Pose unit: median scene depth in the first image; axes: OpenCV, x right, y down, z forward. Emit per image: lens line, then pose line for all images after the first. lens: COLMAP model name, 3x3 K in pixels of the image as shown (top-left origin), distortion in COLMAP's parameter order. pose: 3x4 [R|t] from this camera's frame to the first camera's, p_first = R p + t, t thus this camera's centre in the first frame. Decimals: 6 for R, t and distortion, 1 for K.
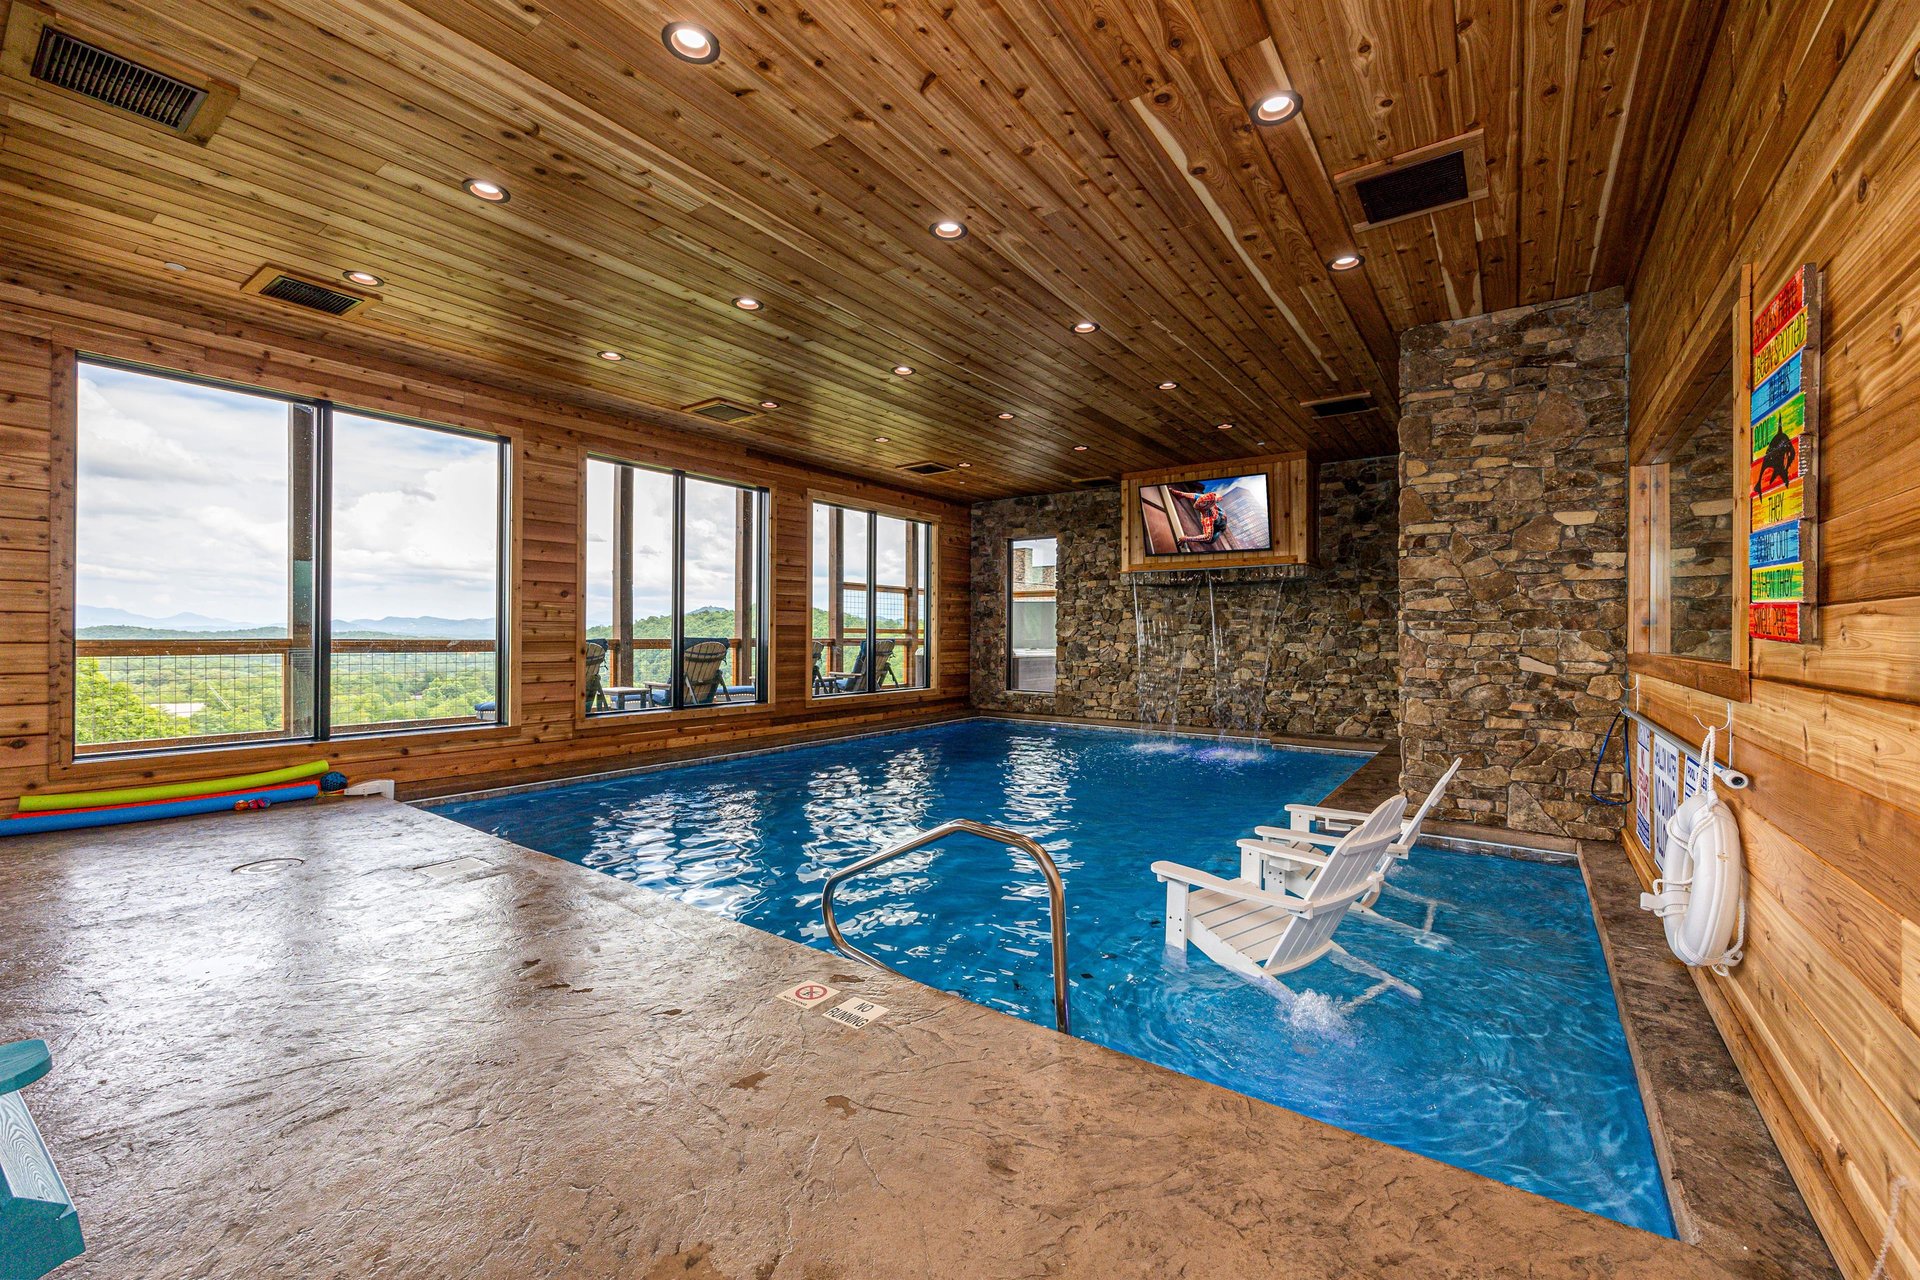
lens RADIAL K [[790.2, 0, 957.4], [0, 790.2, 638.6], [0, 0, 1]] dist [-0.001443, -0.000542]
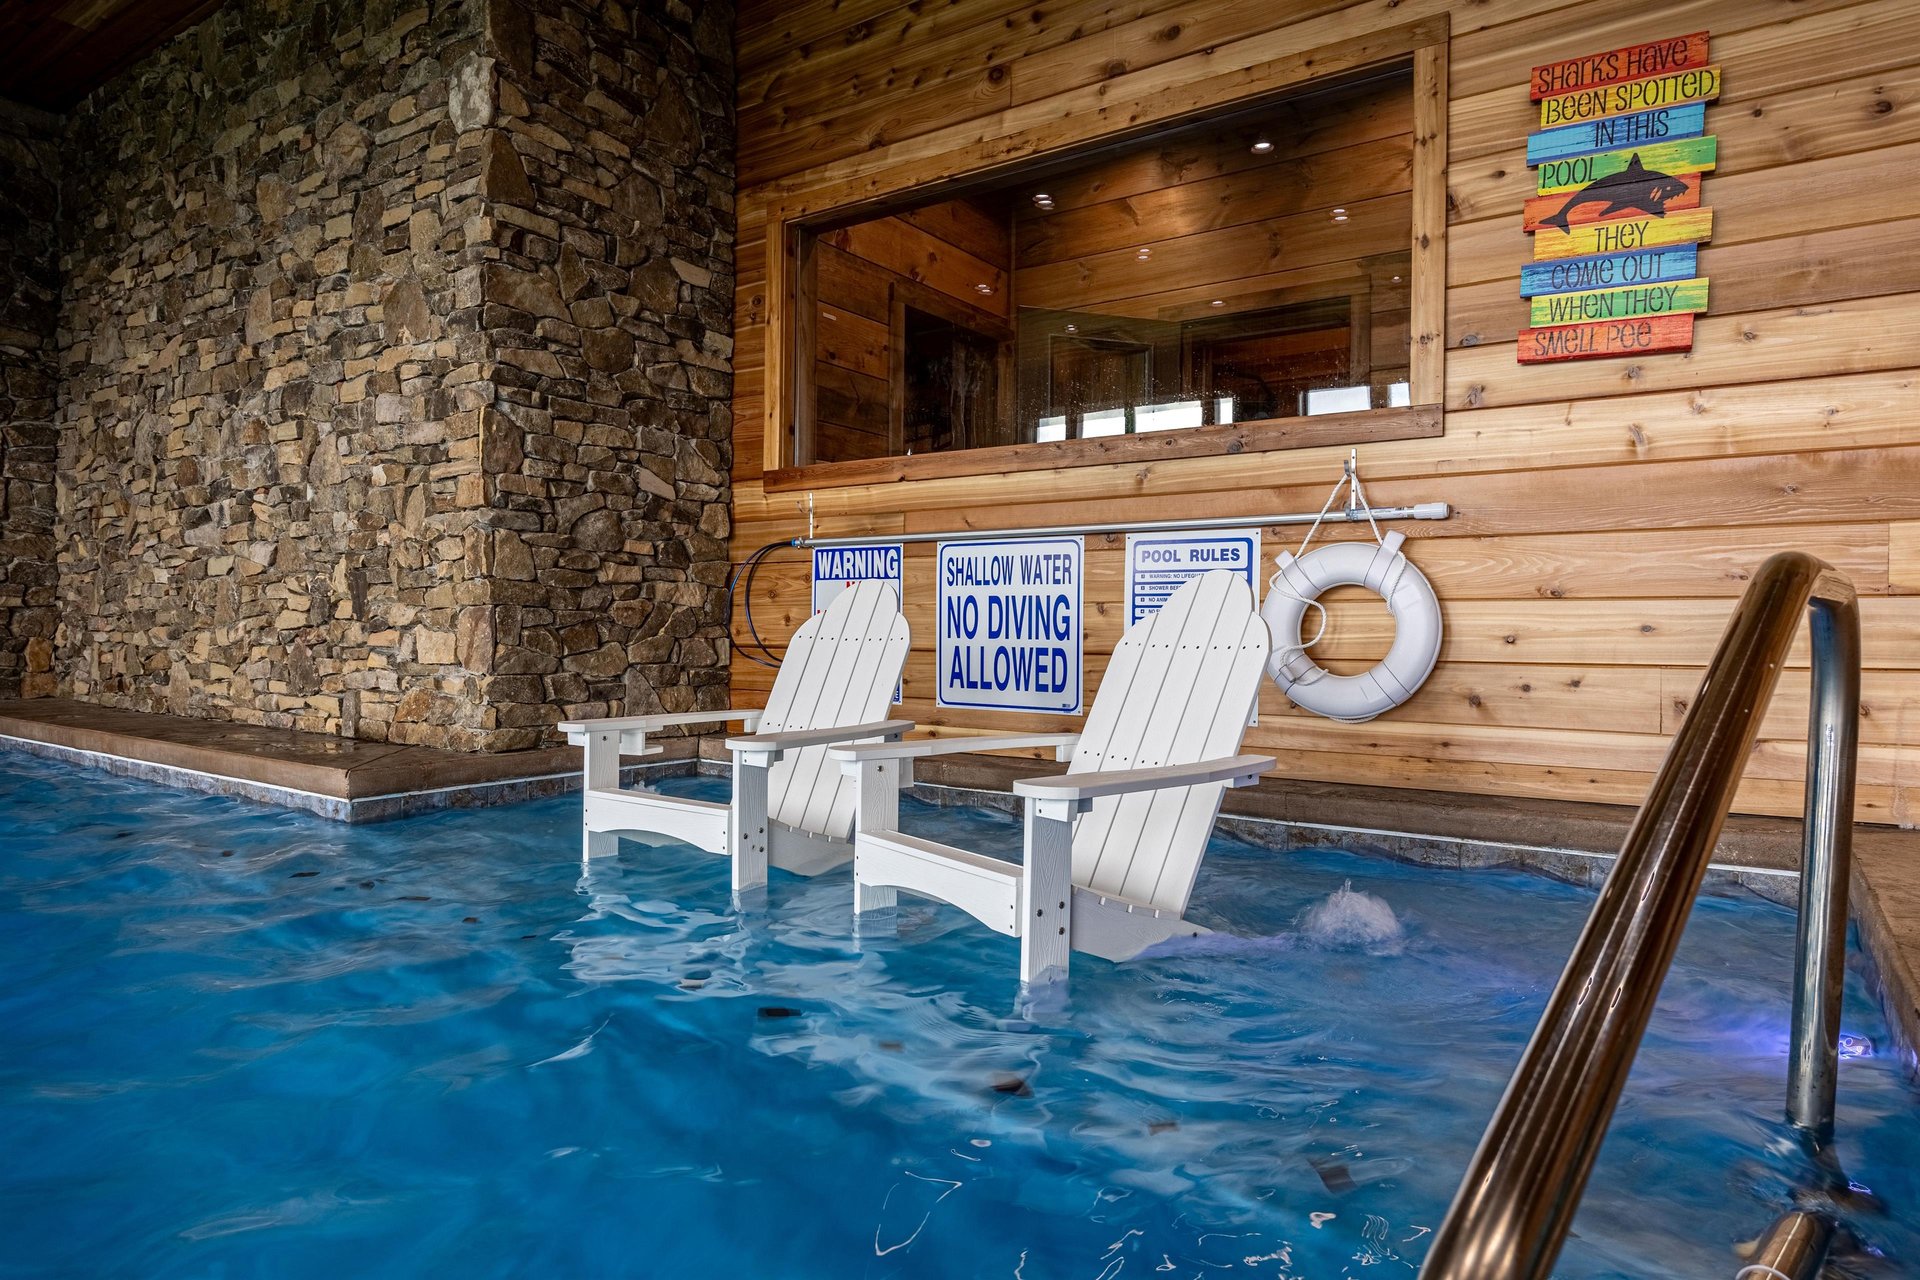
lens RADIAL K [[1134.8, 0, 963.2], [0, 1134.8, 639.3], [0, 0, 1]] dist [-0.005649, 0.000889]
pose [[-0.019351, -0.014728, 0.999704, -0.212055], [0.000971, 0.999891, 0.014750, 0.147638], [-0.999812, 0.001257, -0.019334, 0.752661]]
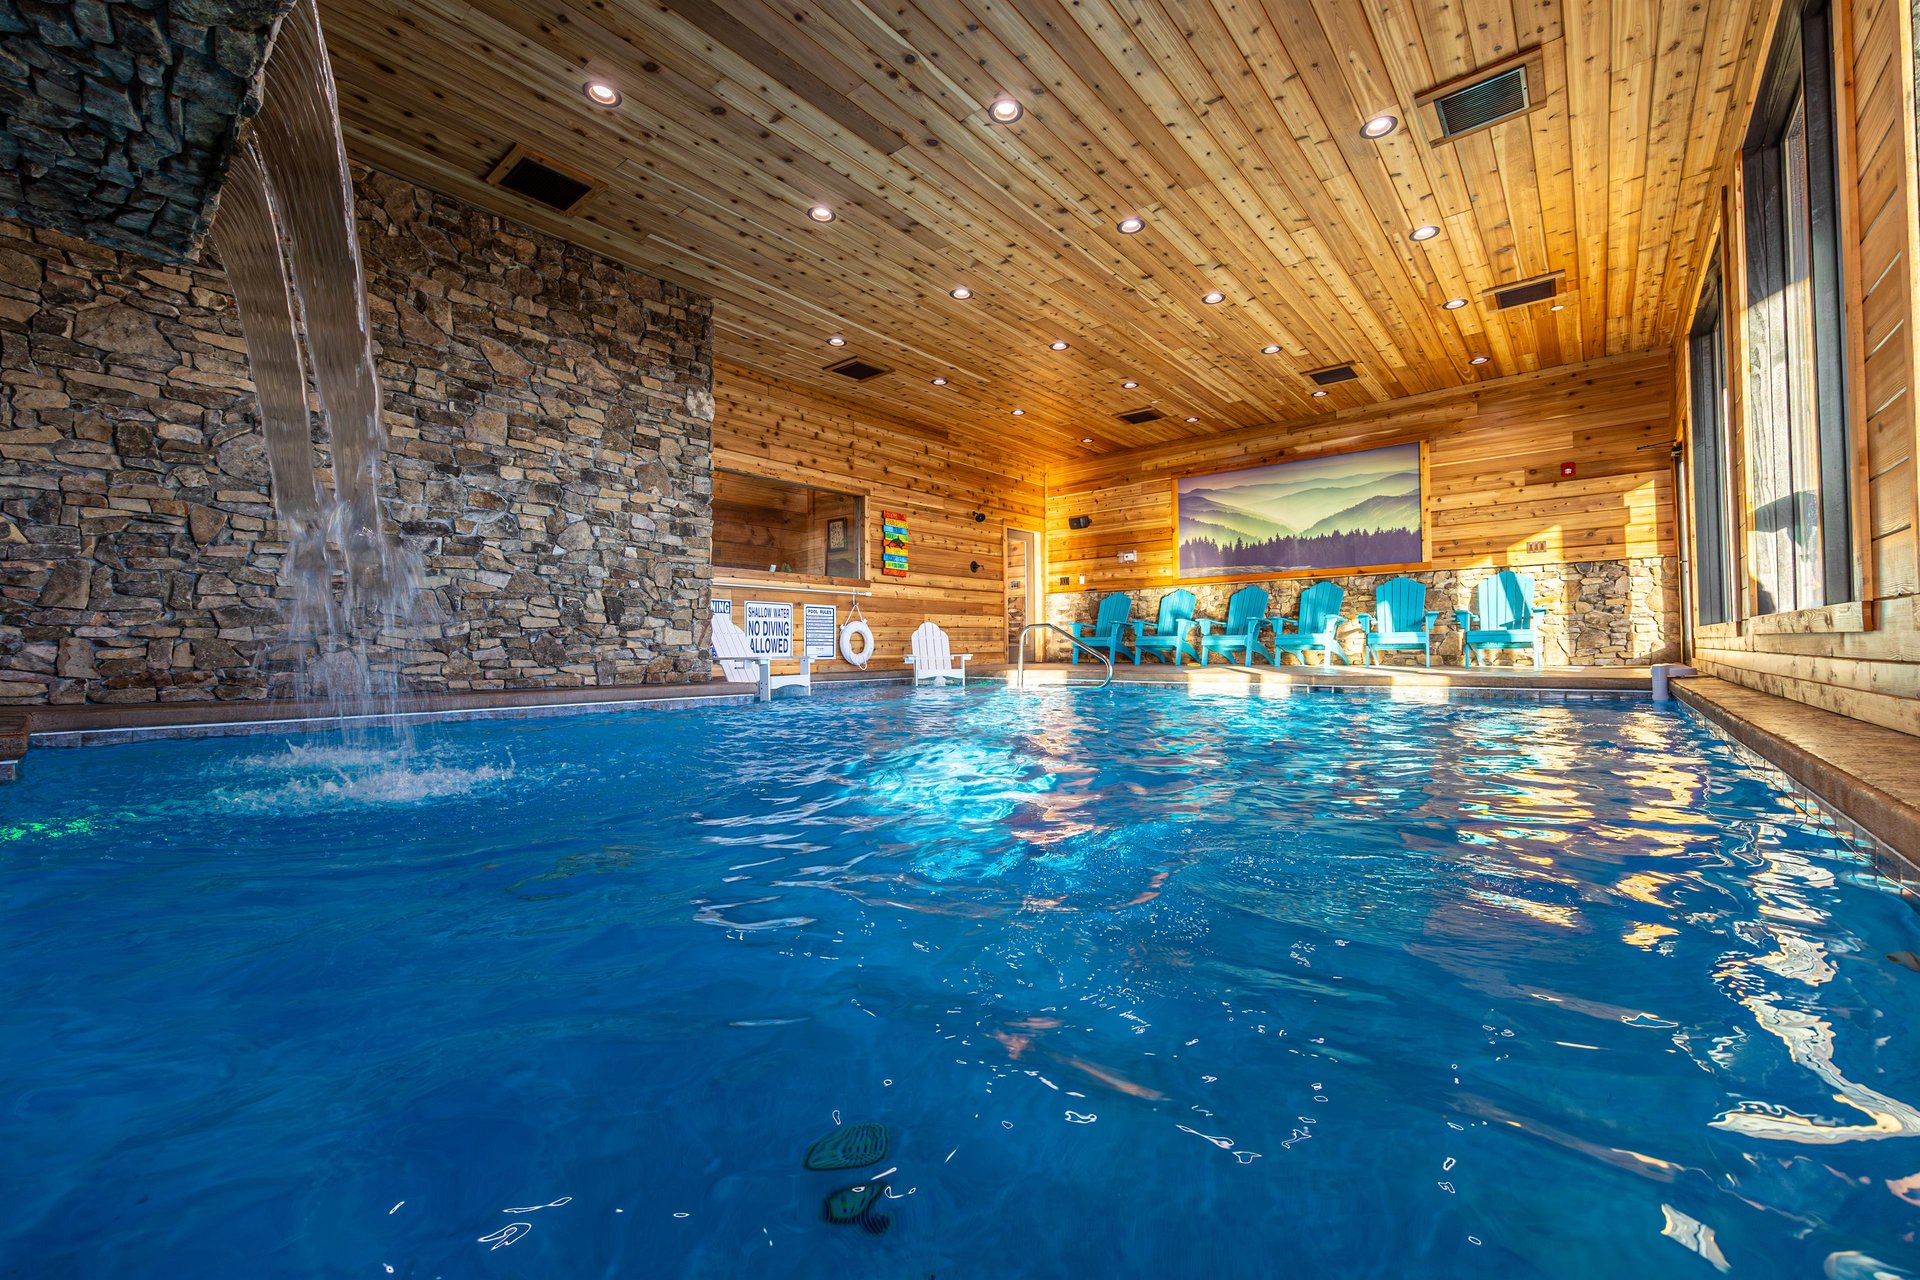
lens RADIAL K [[790.2, 0, 962.1], [0, 790.2, 635.7], [0, 0, 1]] dist [-0.001443, -0.000542]
pose [[-0.997770, 0.004159, 0.066623, 0.083397], [0.003707, 0.999969, -0.006902, 0.173068], [-0.066649, -0.006640, -0.997754, 2.397826]]
